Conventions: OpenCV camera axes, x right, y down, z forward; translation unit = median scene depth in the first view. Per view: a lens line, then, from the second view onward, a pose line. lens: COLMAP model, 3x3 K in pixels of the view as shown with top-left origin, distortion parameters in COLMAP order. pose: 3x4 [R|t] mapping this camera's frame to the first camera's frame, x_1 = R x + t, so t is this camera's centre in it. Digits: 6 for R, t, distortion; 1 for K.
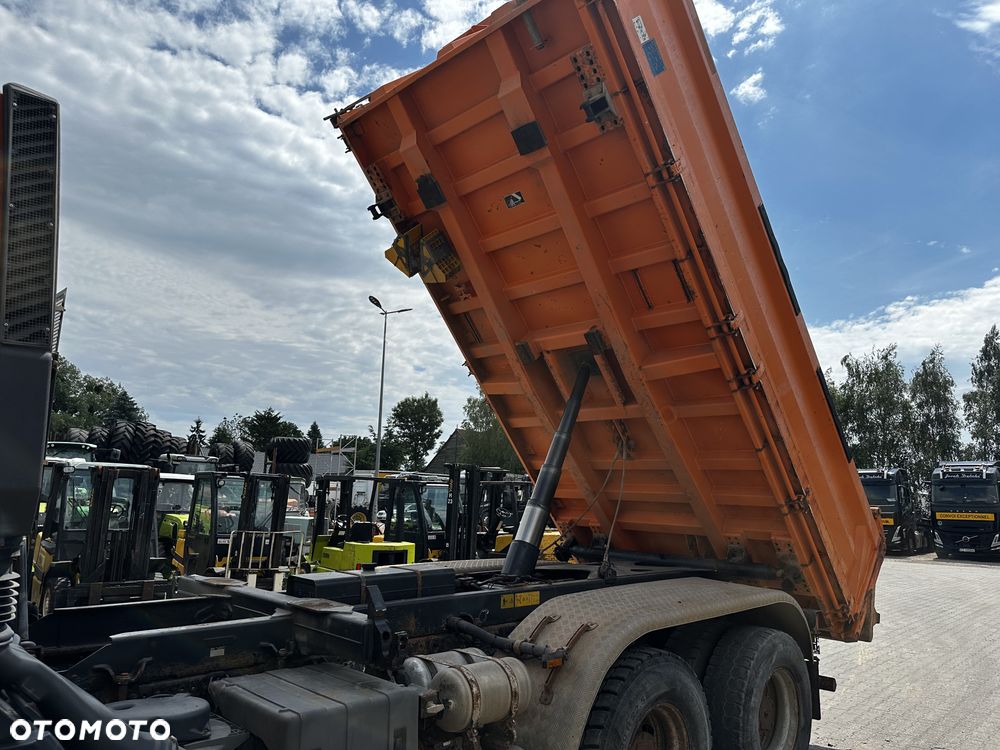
lens RADIAL K [[704.2, 0, 499.4], [0, 704.2, 373.0], [0, 0, 1]] dist [0.044285, -0.050463]
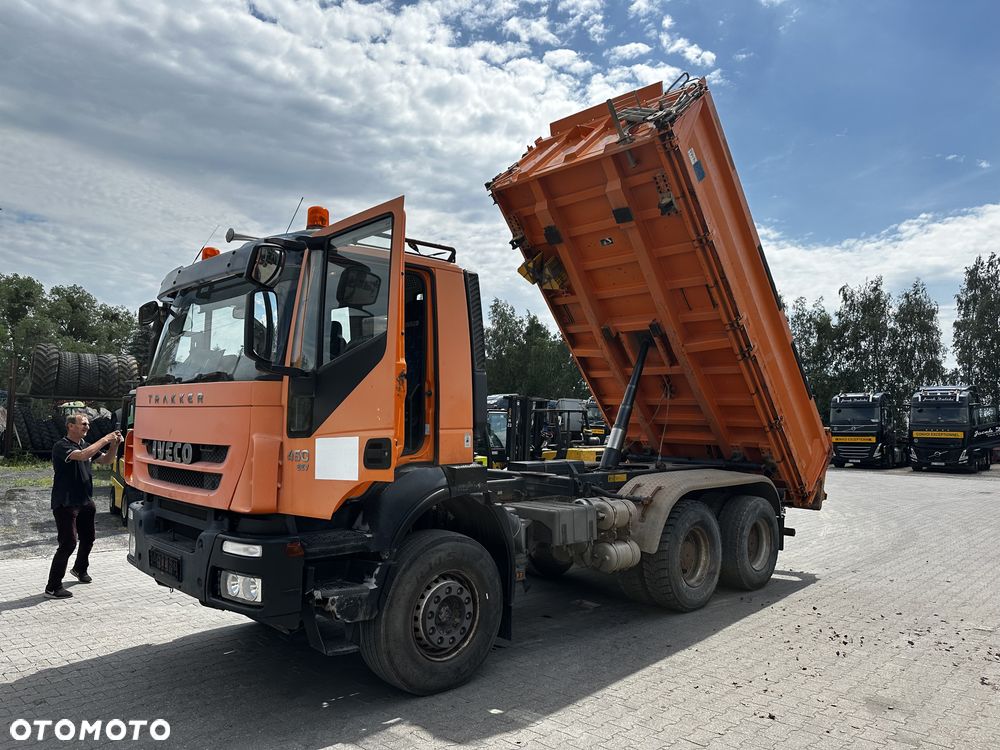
lens RADIAL K [[704.2, 0, 504.2], [0, 704.2, 378.4], [0, 0, 1]] dist [0.044285, -0.050463]
pose [[0.999986, -0.005142, -0.000912, -0.215755], [0.005213, 0.993267, 0.115734, -0.122755], [0.000311, -0.115737, 0.993280, -0.645315]]
